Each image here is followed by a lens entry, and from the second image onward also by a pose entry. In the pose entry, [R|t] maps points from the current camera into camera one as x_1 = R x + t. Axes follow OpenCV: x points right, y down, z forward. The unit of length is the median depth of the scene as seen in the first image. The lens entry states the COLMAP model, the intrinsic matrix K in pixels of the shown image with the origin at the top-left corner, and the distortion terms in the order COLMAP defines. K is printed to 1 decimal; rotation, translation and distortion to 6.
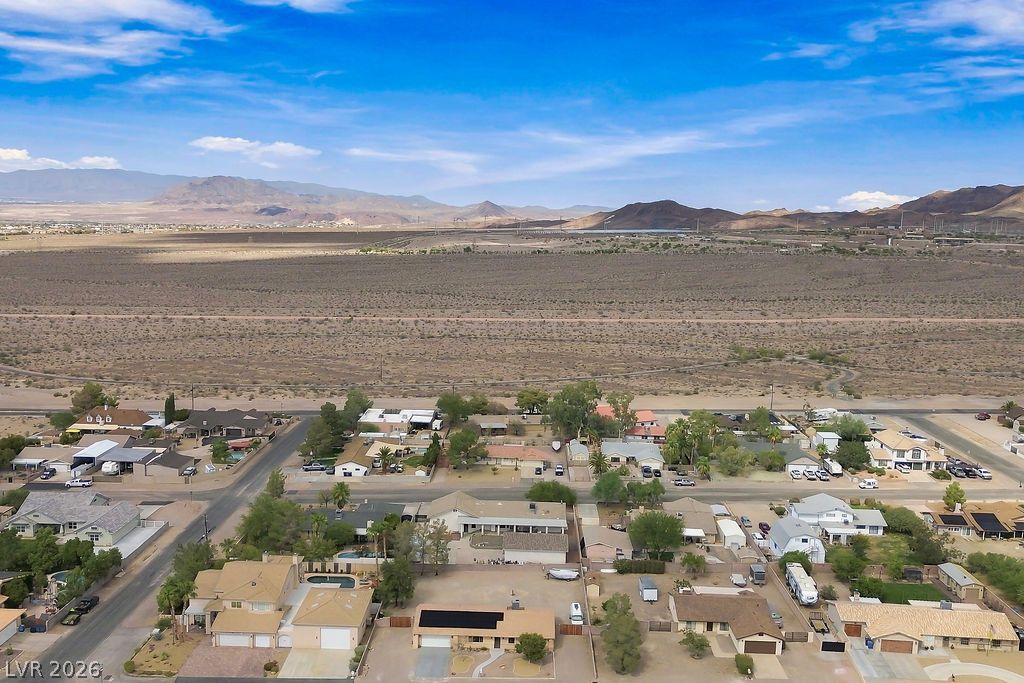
lens RADIAL K [[902.7, 0, 512.0], [0, 902.7, 341.5], [0, 0, 1]] dist [0.045010, -0.003217]
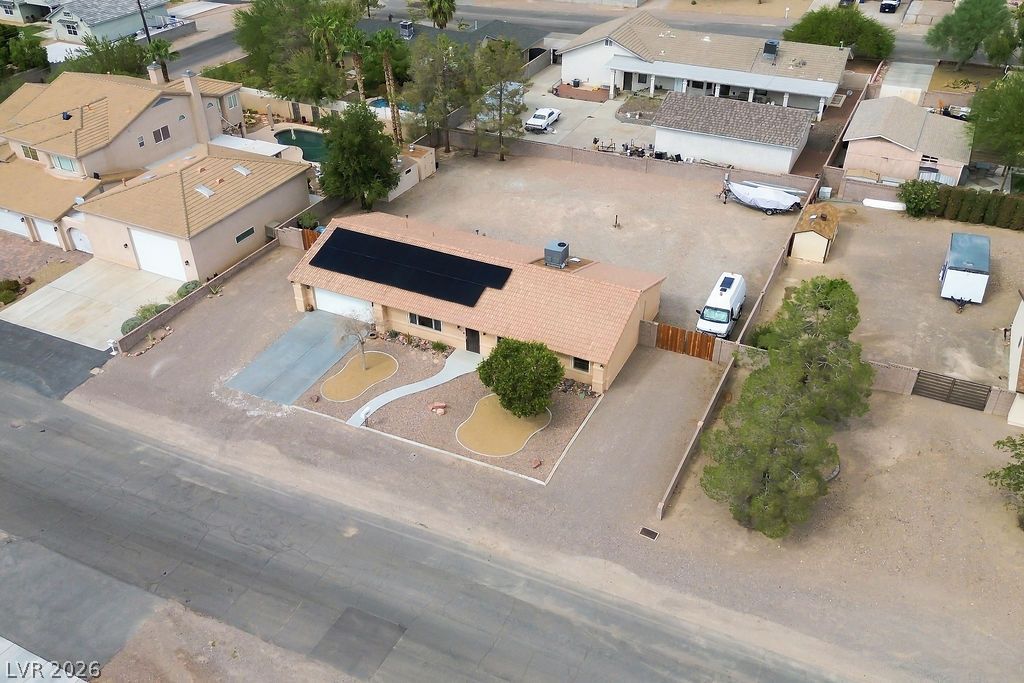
lens RADIAL K [[861.7, 0, 512.0], [0, 861.7, 341.5], [0, 0, 1]] dist [0.043320, -0.007048]
pose [[0.904646, 0.211811, -0.369799, 0.123267], [-0.028601, 0.895960, 0.443213, 0.151332], [0.425202, -0.390375, 0.816585, 0.634374]]
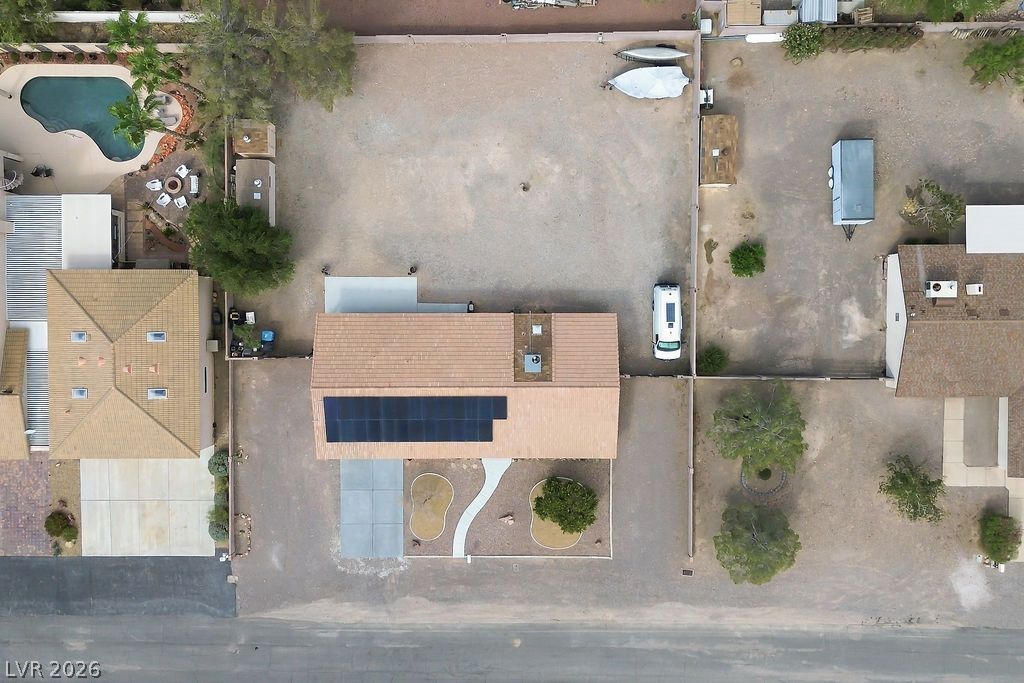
lens RADIAL K [[861.7, 0, 512.0], [0, 861.7, 341.5], [0, 0, 1]] dist [0.043320, -0.007048]
pose [[0.999237, -0.015757, -0.035726, 0.008803], [0.037397, 0.123055, 0.991695, -0.117684], [-0.011230, -0.992275, 0.123550, 0.899760]]
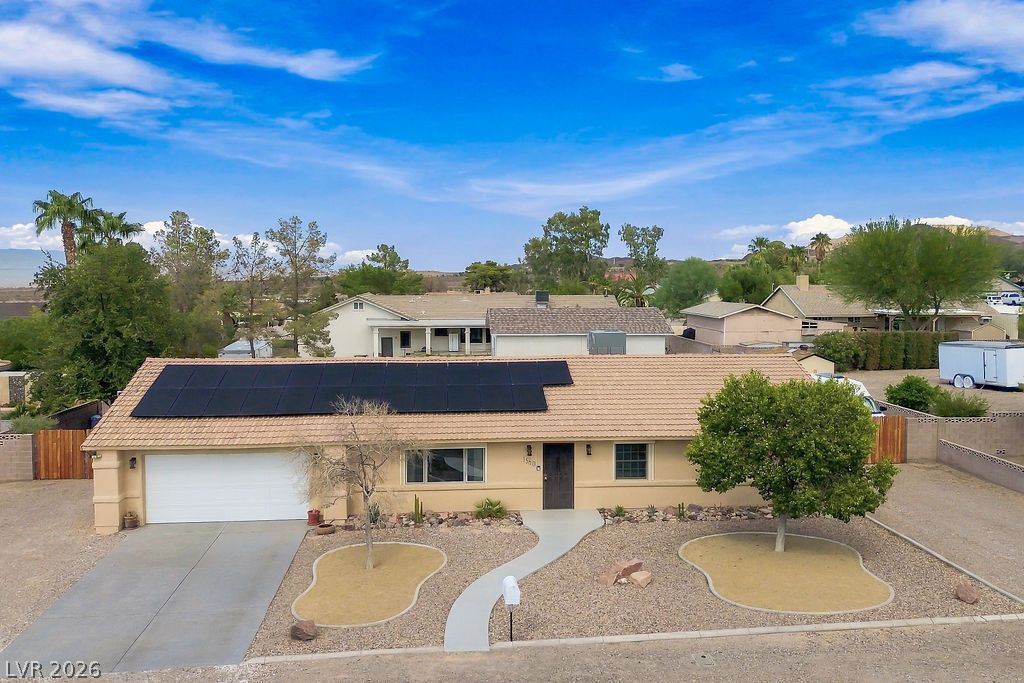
lens RADIAL K [[861.7, 0, 512.0], [0, 861.7, 341.5], [0, 0, 1]] dist [0.043320, -0.007048]
pose [[0.995227, -0.033132, 0.091786, -0.037082], [0.039455, 0.996908, -0.067954, 0.284172], [-0.089251, 0.071251, 0.993457, 0.738754]]
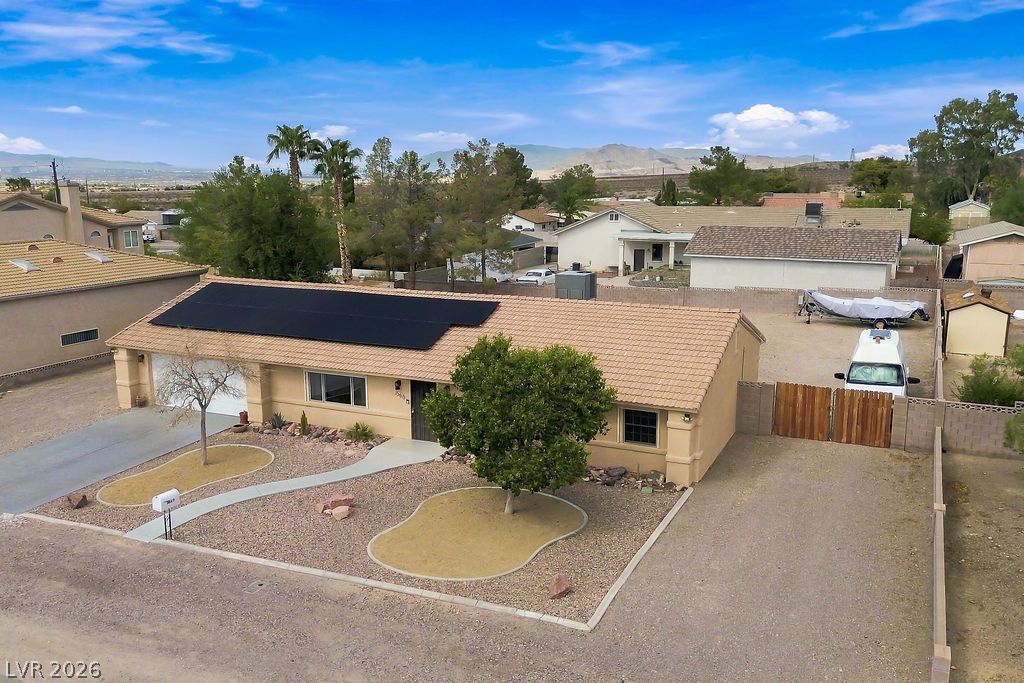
lens RADIAL K [[861.7, 0, 512.0], [0, 861.7, 341.5], [0, 0, 1]] dist [0.043320, -0.007048]
pose [[0.911573, 0.051209, -0.407936, 0.072767], [-0.032097, 0.998048, 0.053564, 0.274692], [0.409883, -0.035734, 0.911438, 0.749254]]
